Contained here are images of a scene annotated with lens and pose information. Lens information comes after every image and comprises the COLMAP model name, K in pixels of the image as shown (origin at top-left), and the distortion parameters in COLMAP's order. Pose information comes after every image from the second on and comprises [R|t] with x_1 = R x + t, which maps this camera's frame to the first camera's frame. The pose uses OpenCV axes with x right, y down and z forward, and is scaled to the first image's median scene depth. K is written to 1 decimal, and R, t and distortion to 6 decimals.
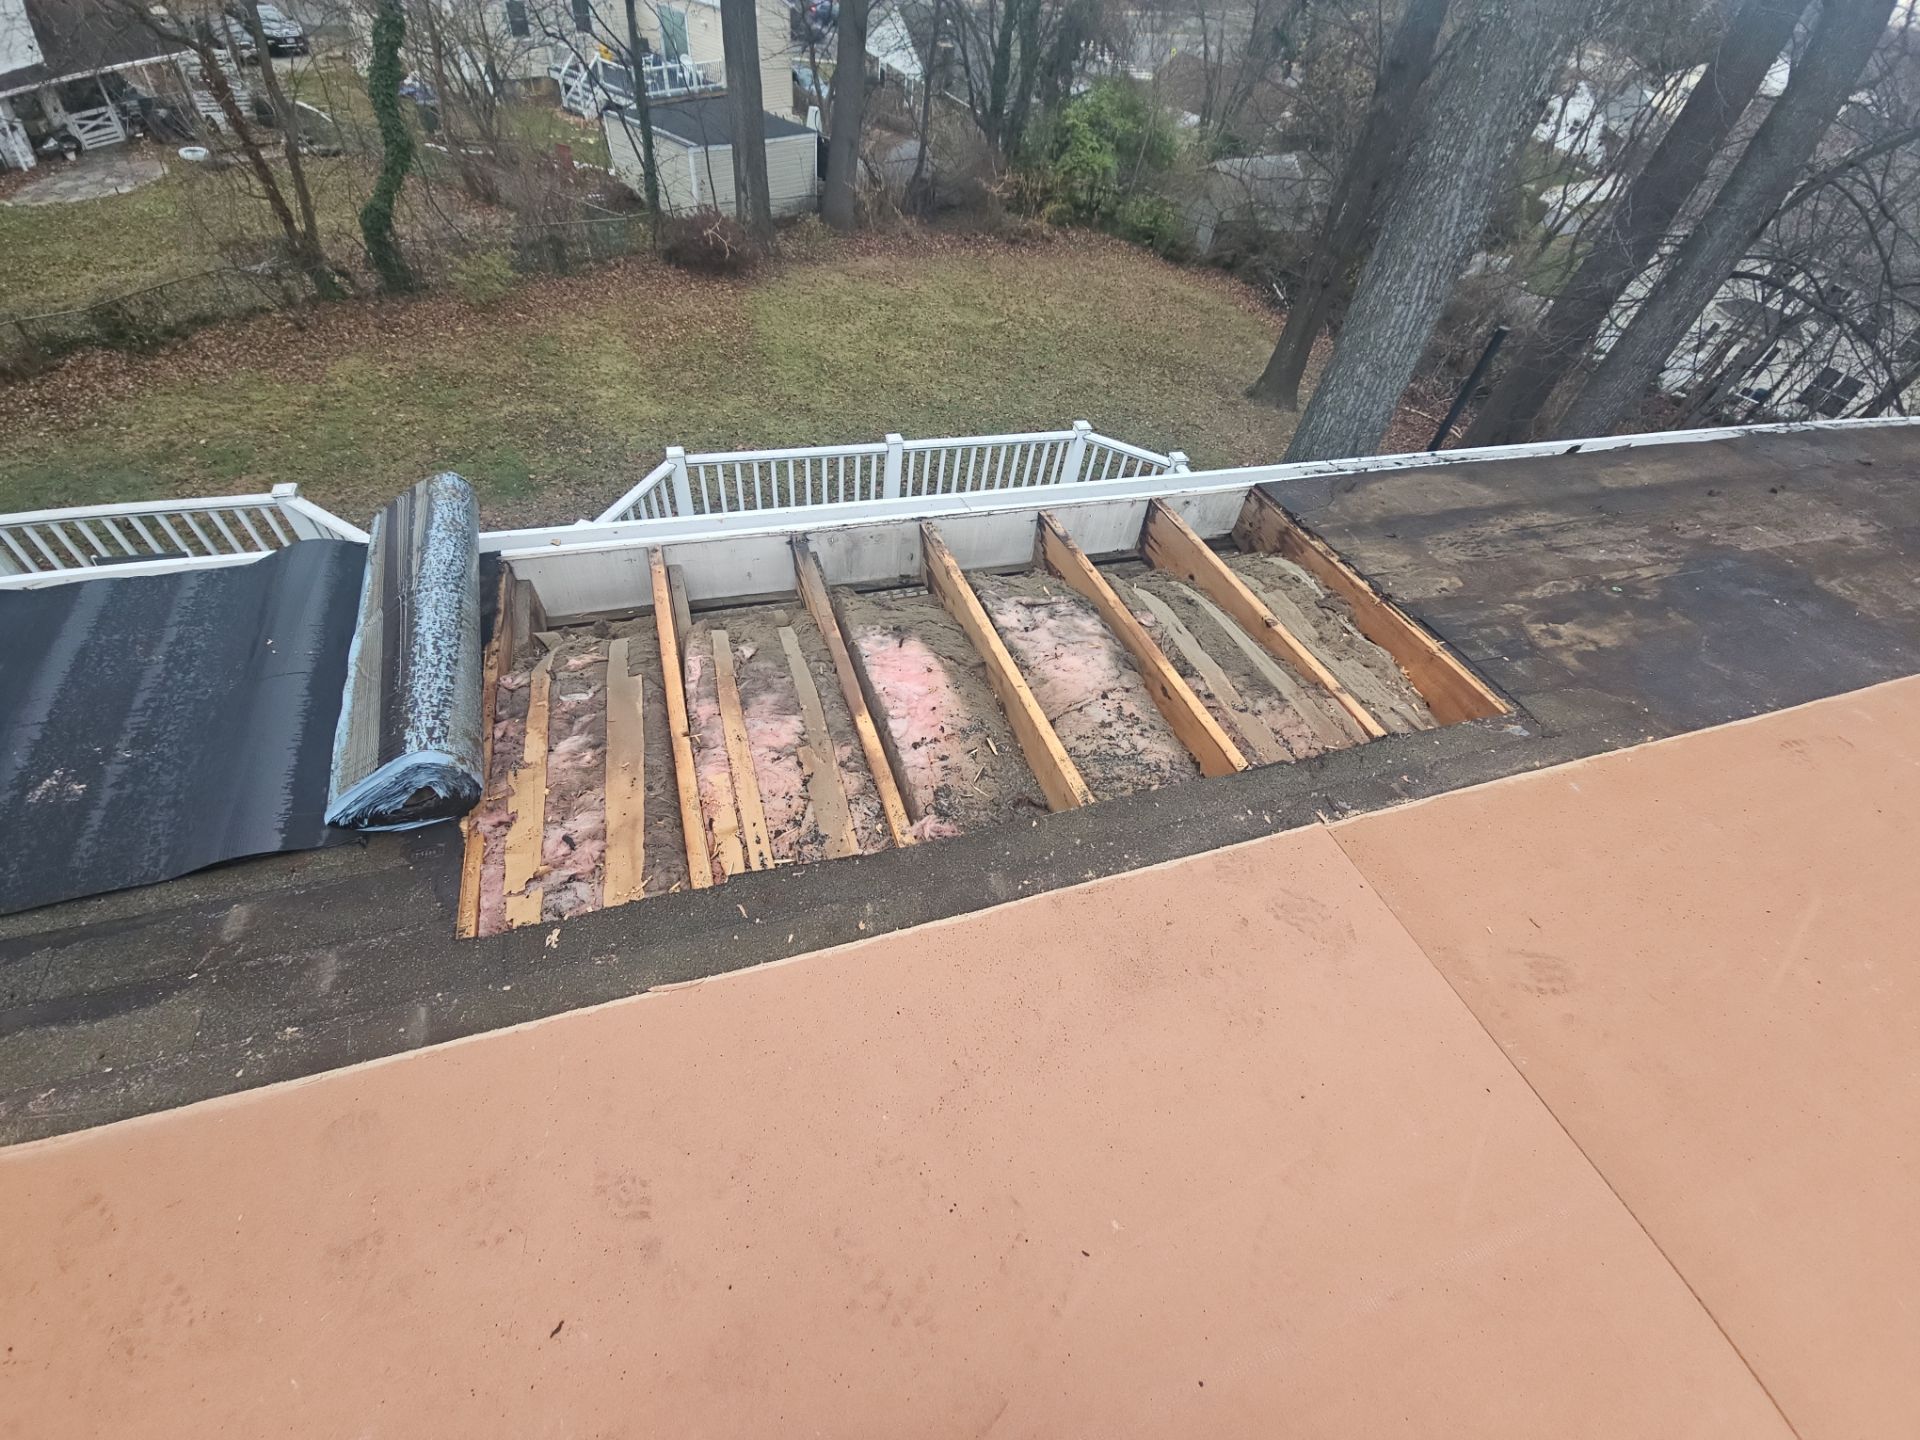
lens RADIAL K [[774.7, 0, 960.0], [0, 774.7, 720.0], [0, 0, 1]] dist [0.029798, -0.019608]
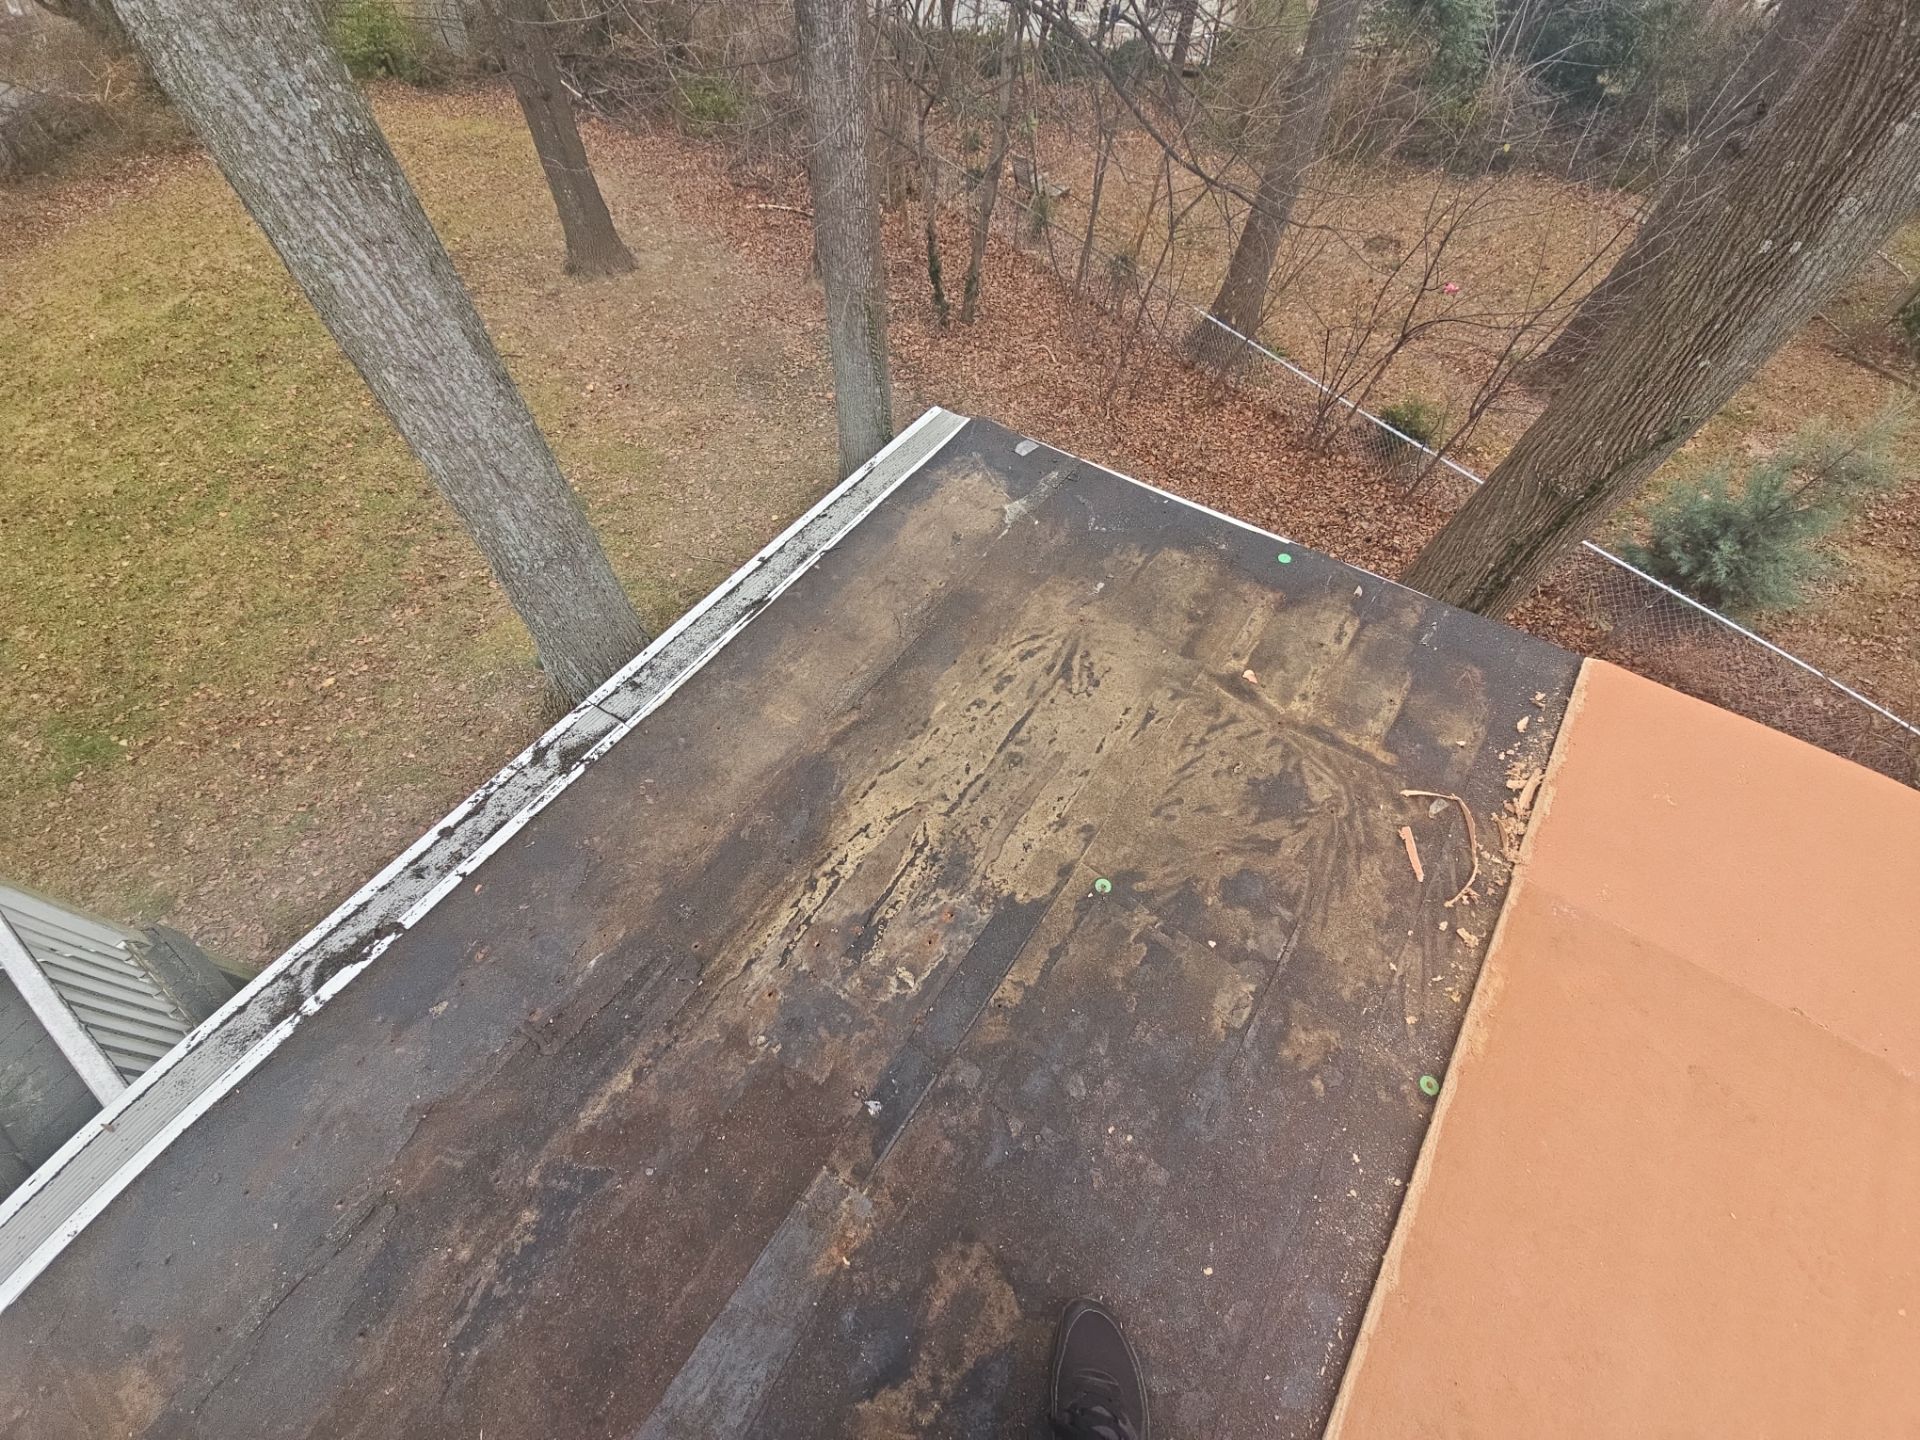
lens RADIAL K [[774.7, 0, 960.0], [0, 774.7, 720.0], [0, 0, 1]] dist [0.029798, -0.019608]
pose [[0.793431, -0.553368, 0.253479, 0.206335], [0.488739, 0.827440, 0.276546, -0.071172], [-0.362770, -0.095535, 0.926969, 0.104006]]
